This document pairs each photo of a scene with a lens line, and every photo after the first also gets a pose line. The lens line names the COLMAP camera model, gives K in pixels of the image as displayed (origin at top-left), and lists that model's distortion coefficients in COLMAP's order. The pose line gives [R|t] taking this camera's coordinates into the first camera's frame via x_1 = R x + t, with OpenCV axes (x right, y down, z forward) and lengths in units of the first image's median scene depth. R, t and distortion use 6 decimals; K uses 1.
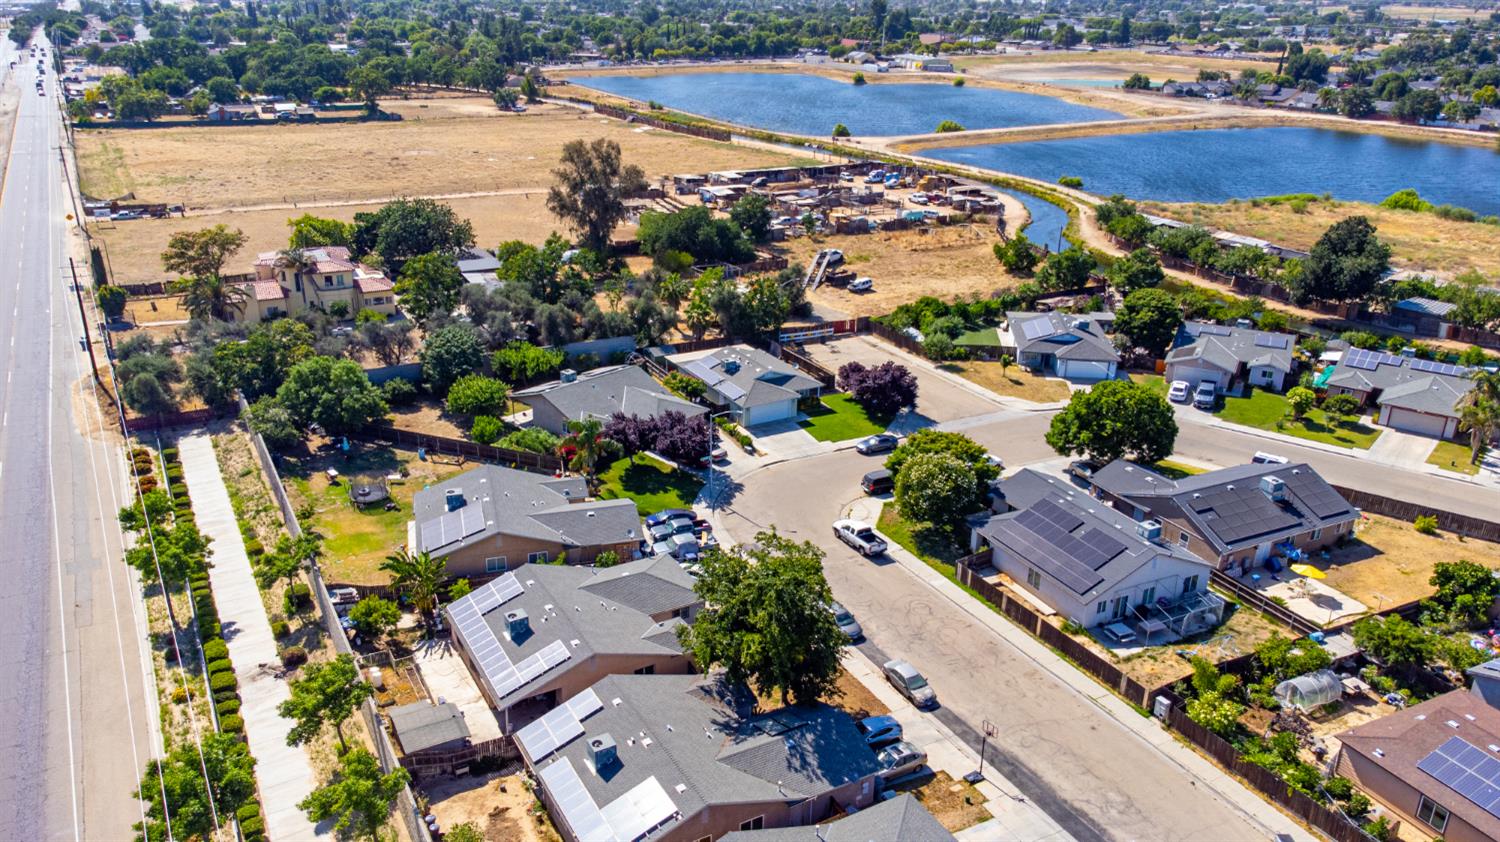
lens RADIAL K [[1046.6, 0, 750.0], [0, 1046.6, 421.0], [0, 0, 1]] dist [0.073323, 0.000516]
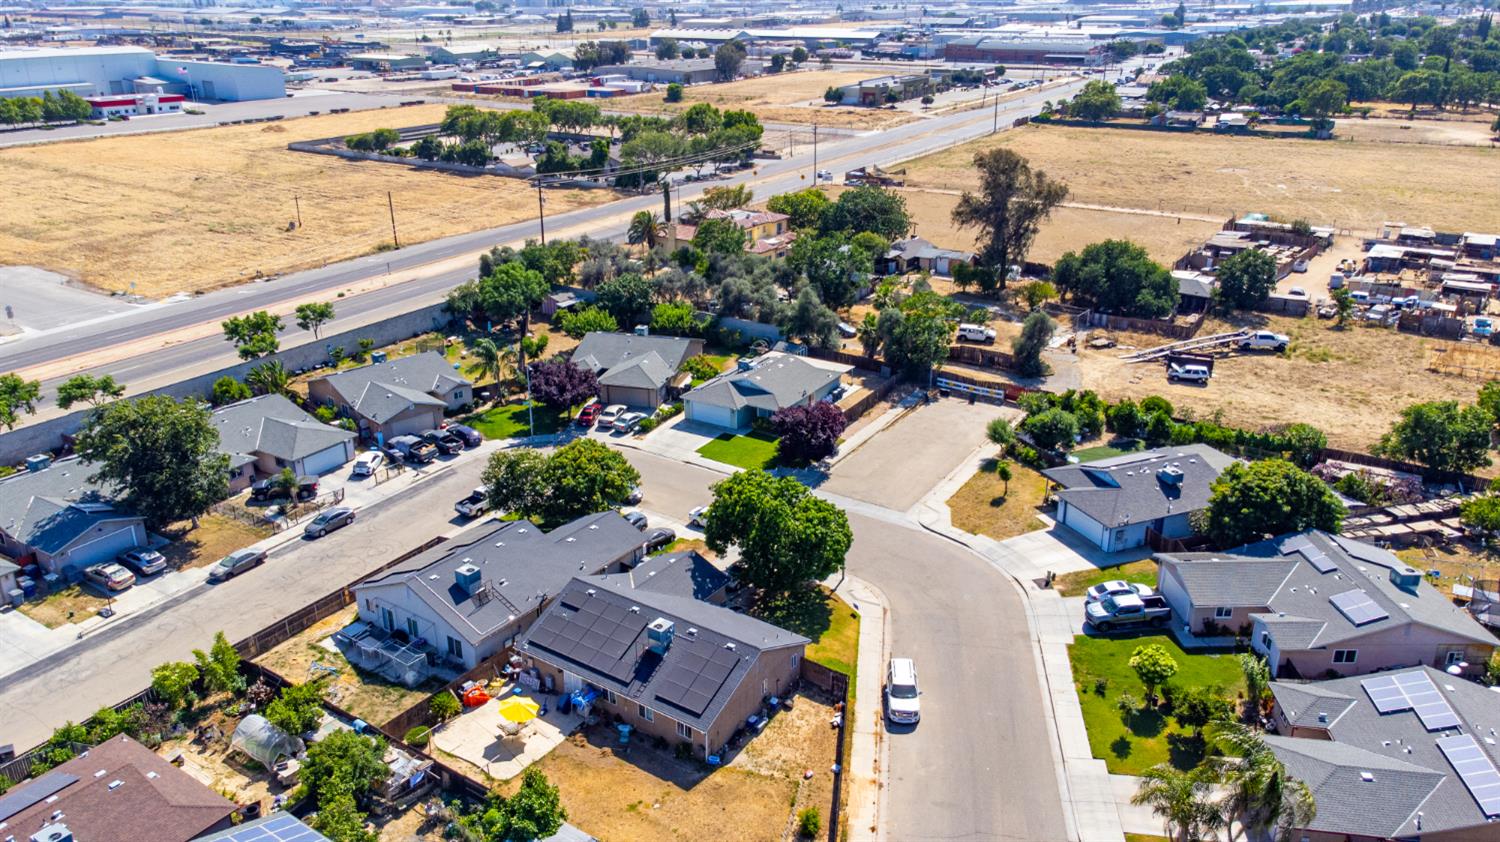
lens RADIAL K [[1046.6, 0, 750.0], [0, 1046.6, 421.0], [0, 0, 1]] dist [0.073323, 0.000516]
pose [[0.512655, 0.312839, -0.799573, 0.809426], [-0.321560, 0.933437, 0.159042, -0.166778], [0.796105, 0.175577, 0.579128, 0.437699]]
